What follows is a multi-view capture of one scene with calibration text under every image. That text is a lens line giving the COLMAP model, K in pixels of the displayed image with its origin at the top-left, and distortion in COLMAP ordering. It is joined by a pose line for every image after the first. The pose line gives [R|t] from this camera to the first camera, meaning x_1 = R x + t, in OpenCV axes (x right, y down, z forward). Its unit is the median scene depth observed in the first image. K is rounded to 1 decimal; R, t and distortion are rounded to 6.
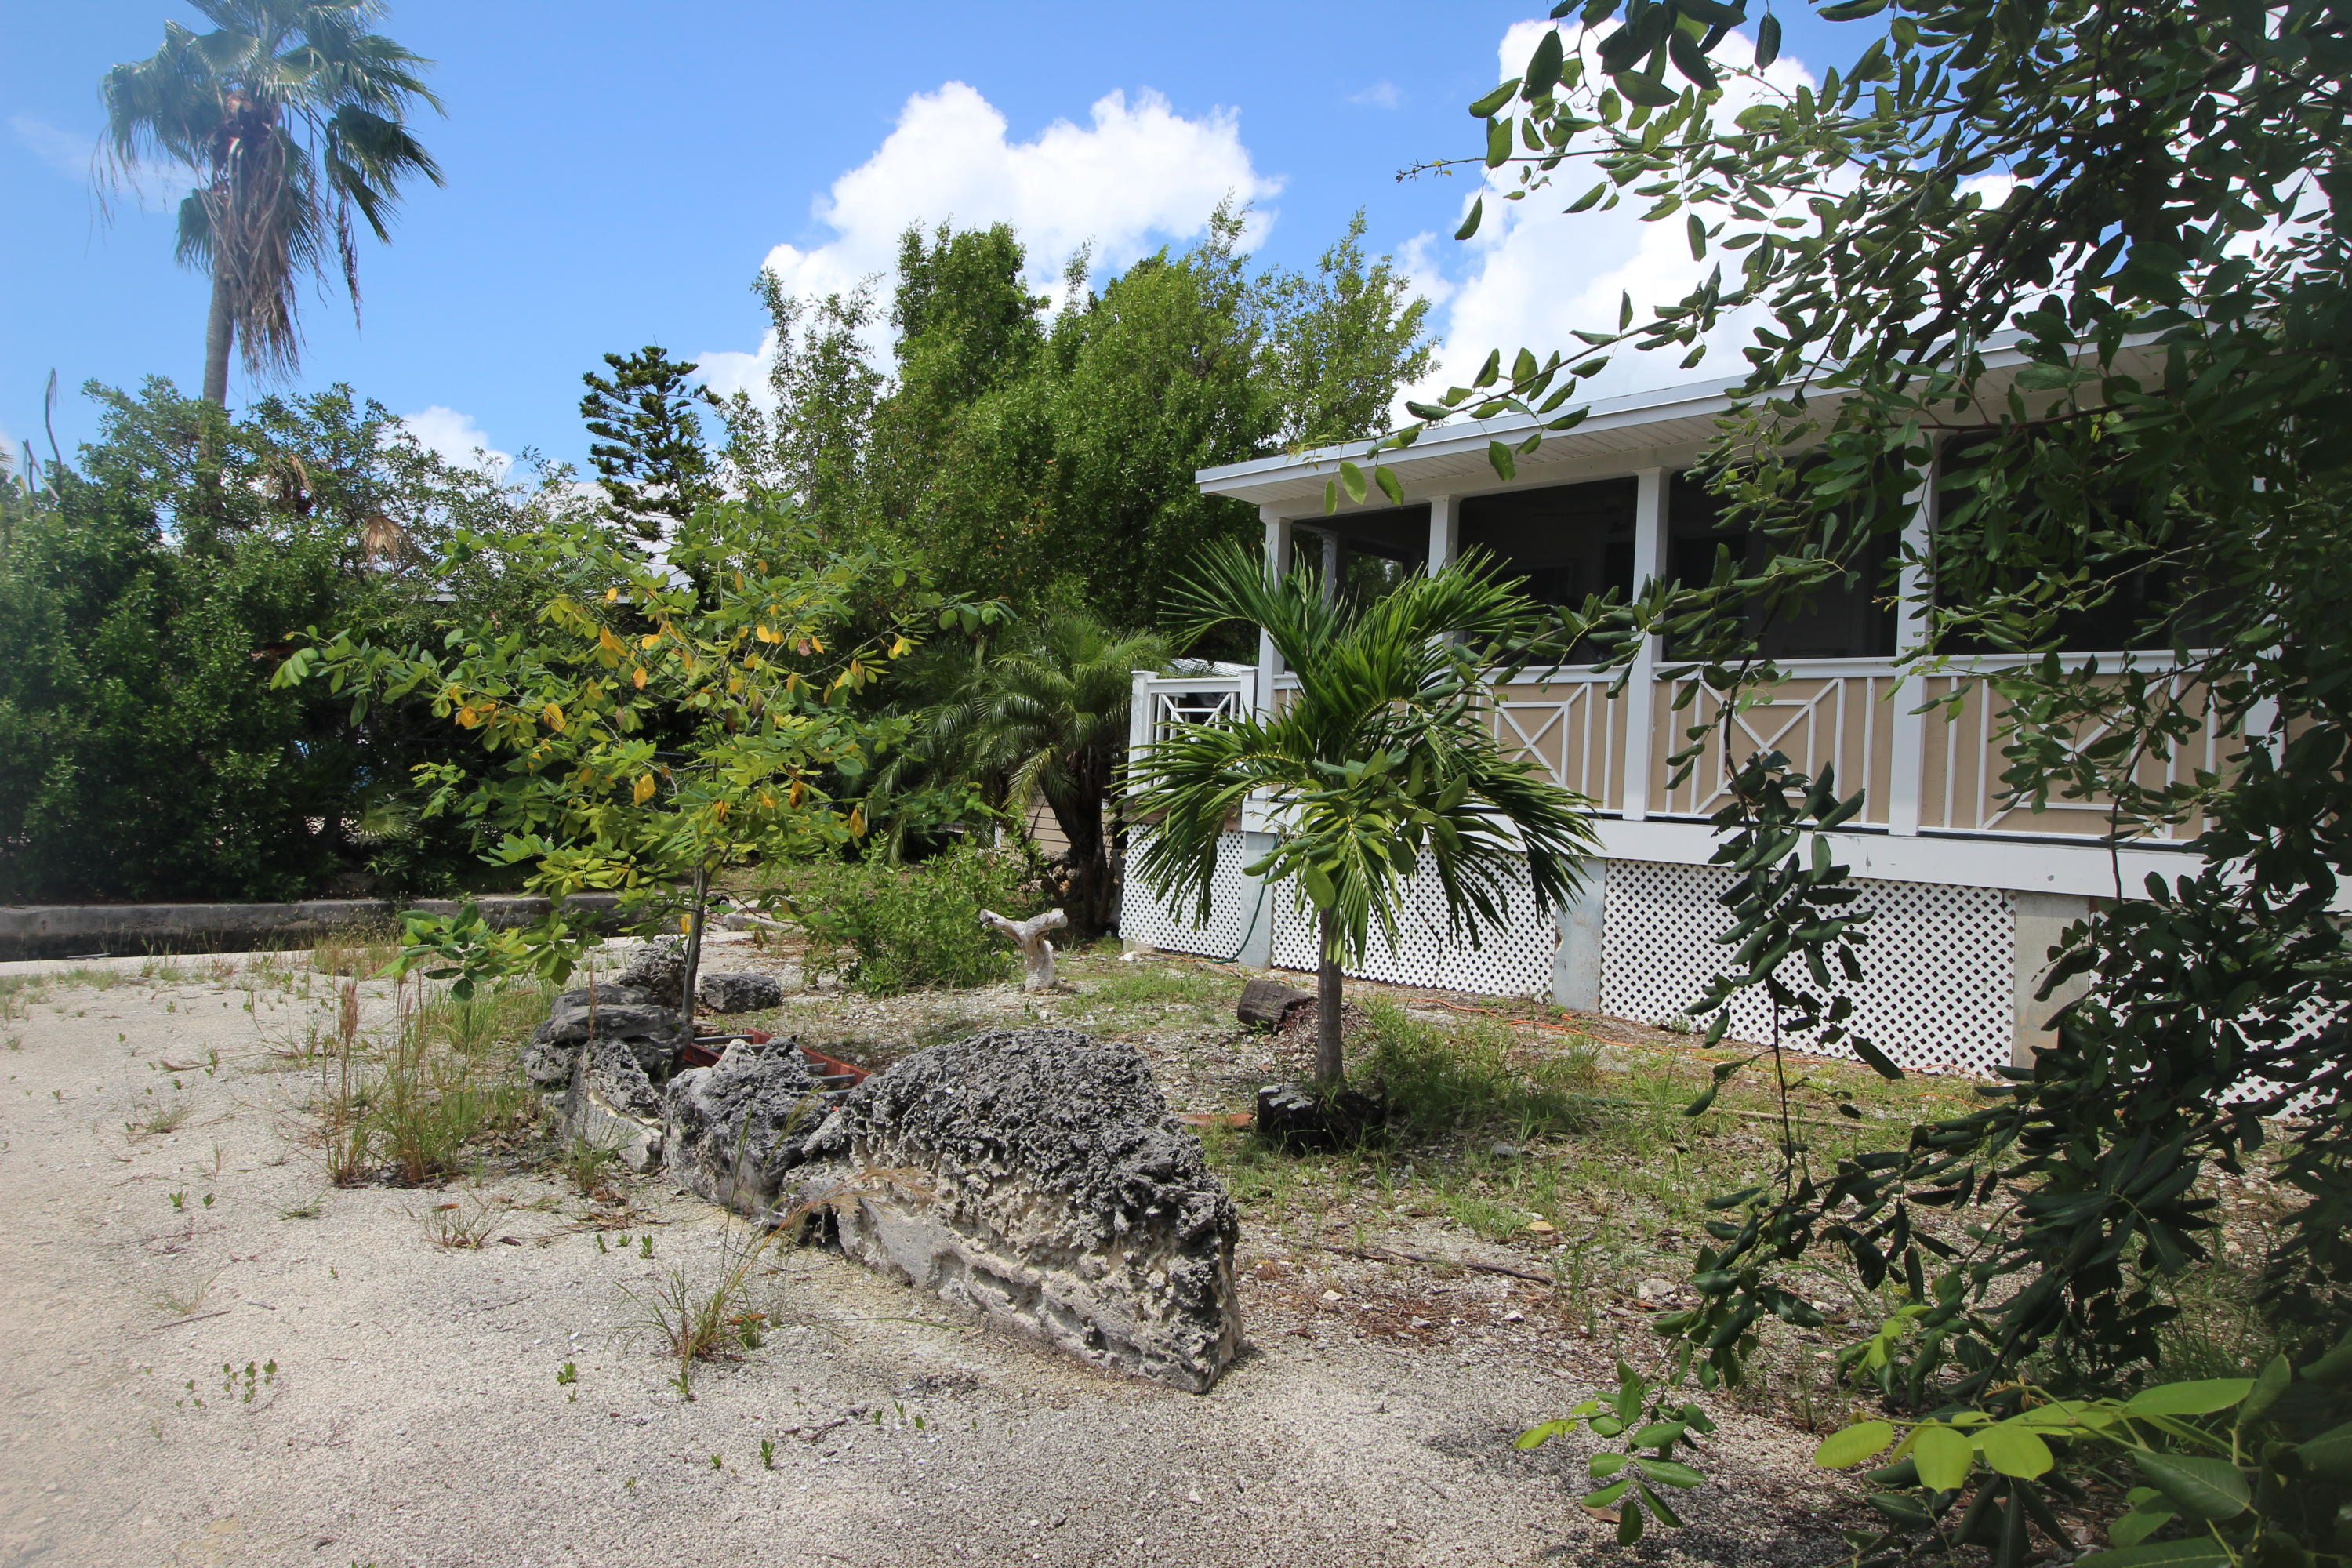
lens RADIAL K [[1479.4, 0, 1196.1], [0, 1479.4, 776.3], [0, 0, 1]] dist [0.038793, -0.021253]
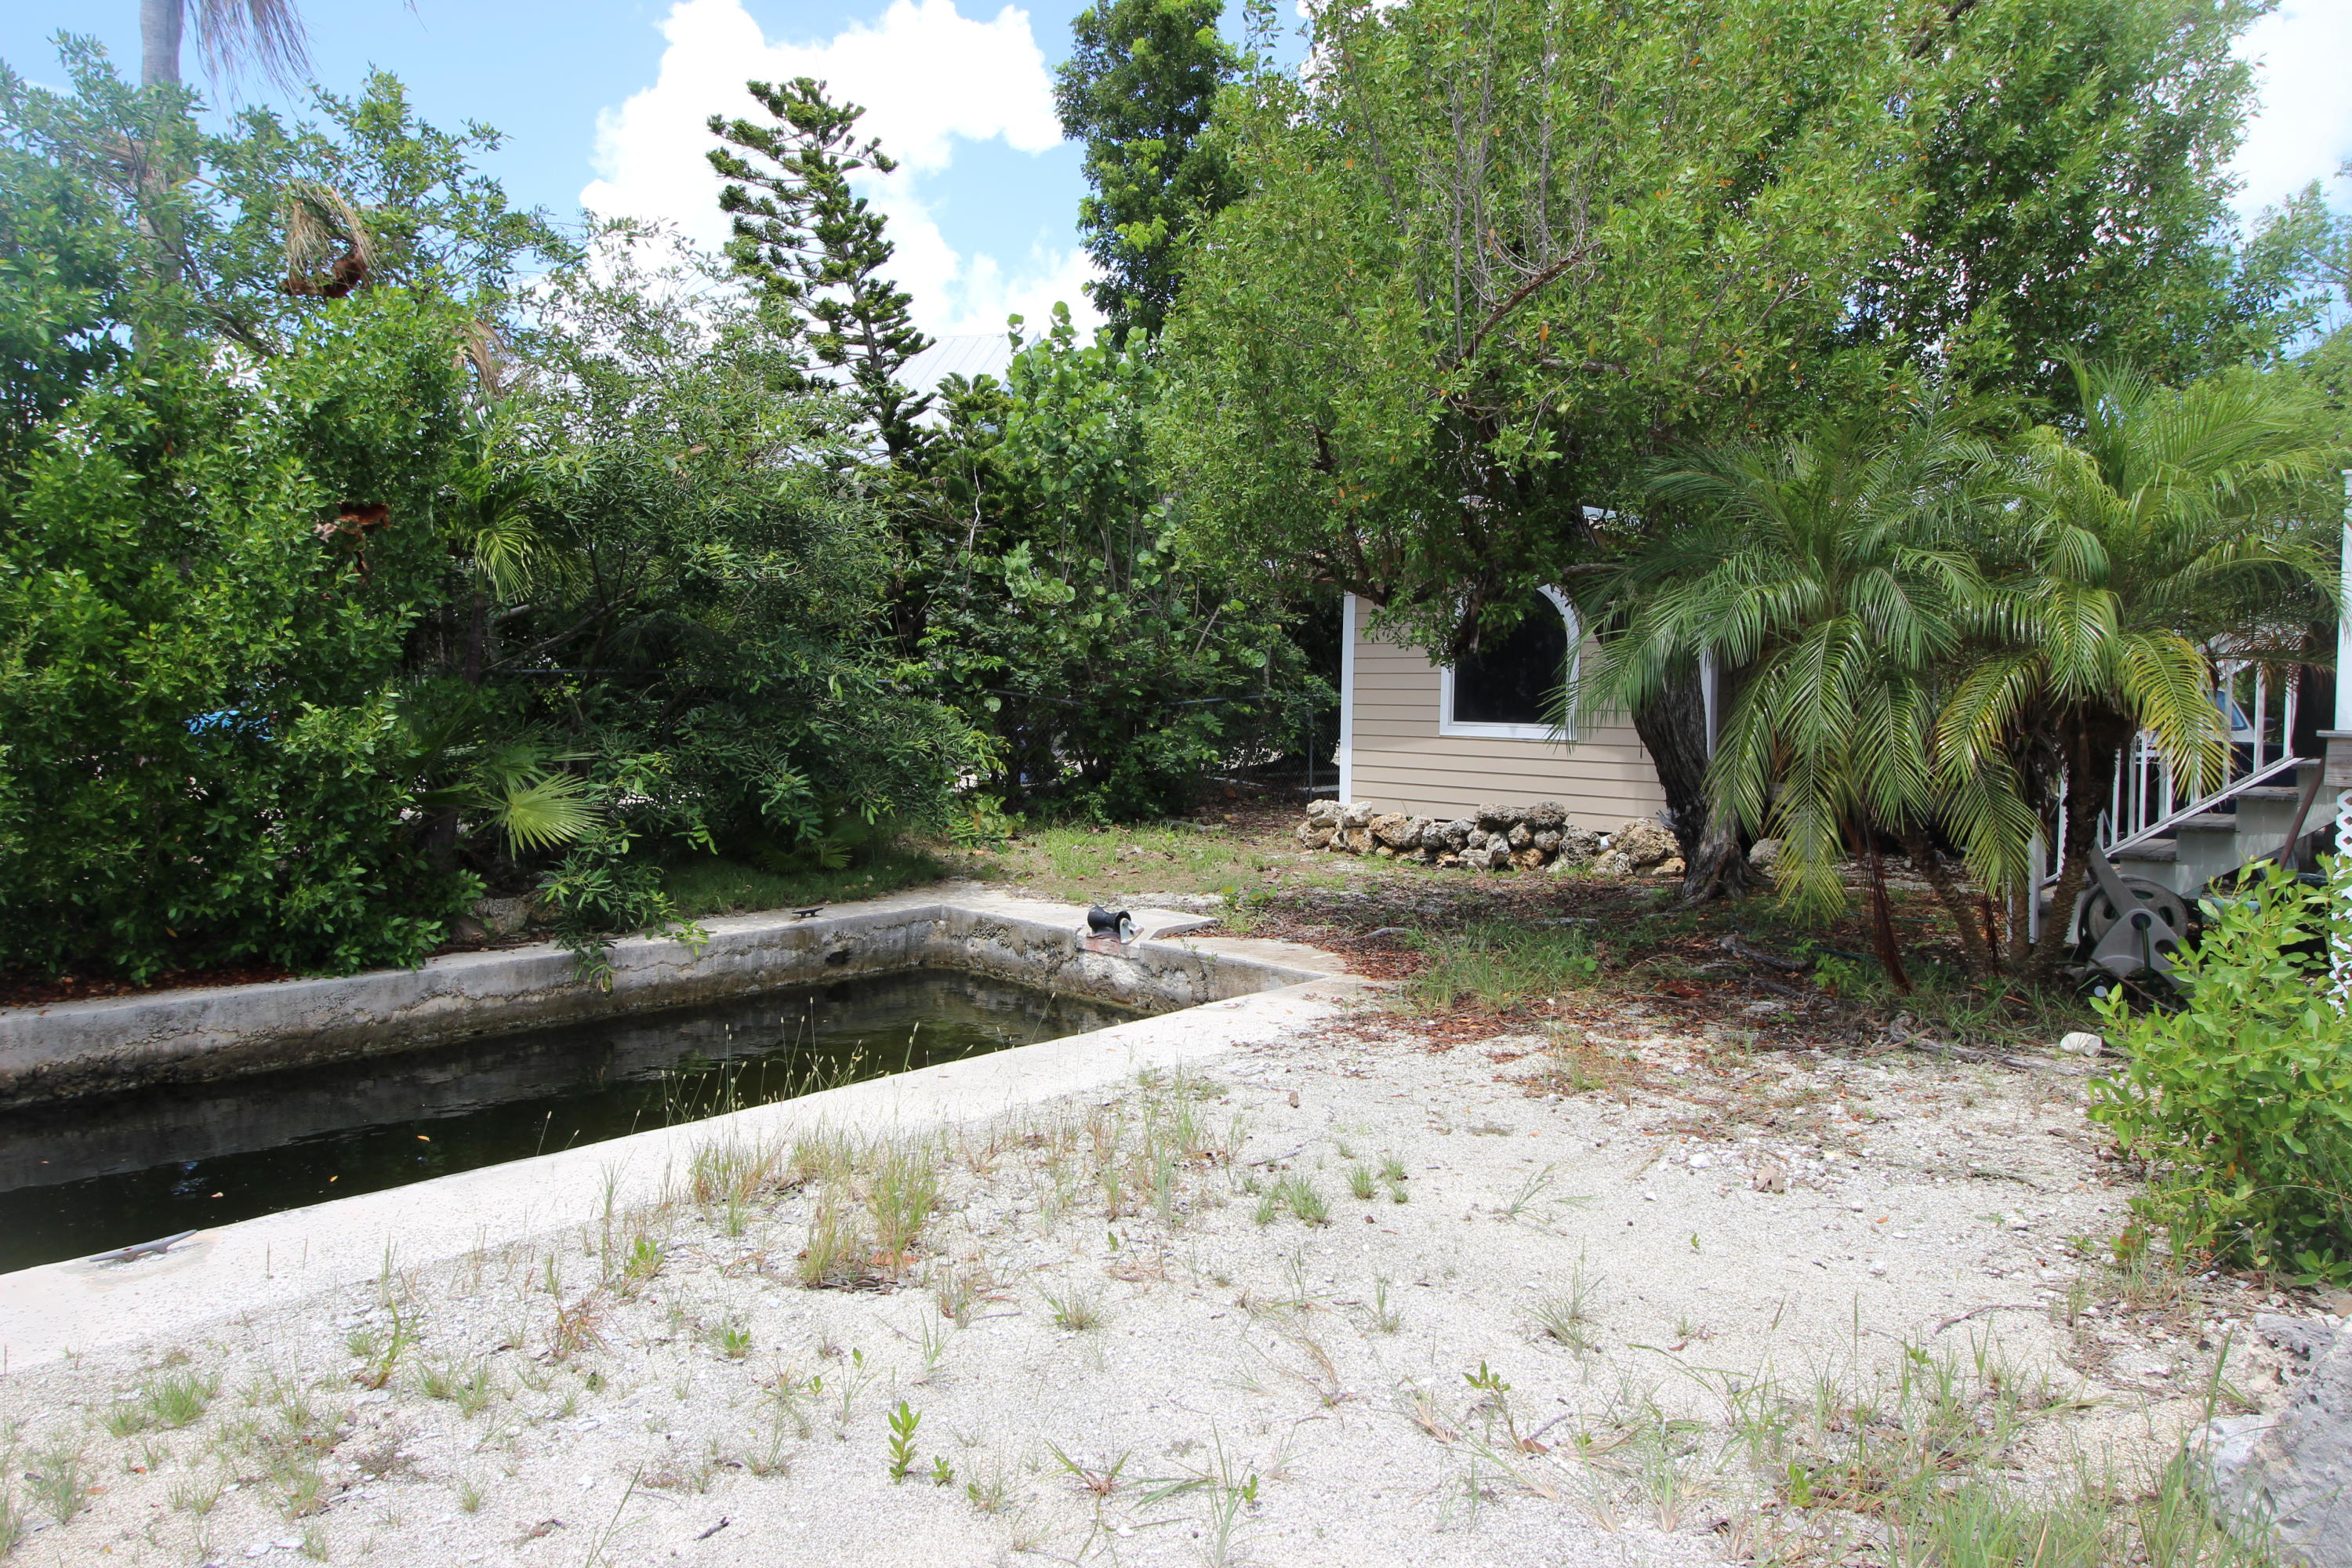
lens RADIAL K [[1447.6, 0, 1177.2], [0, 1447.6, 745.5], [0, 0, 1]] dist [0.038204, 0.000755]
pose [[0.996333, -0.034137, 0.078455, -0.456027], [0.030341, 0.998334, 0.049078, -0.021302], [-0.080000, -0.046518, 0.995709, 0.544446]]
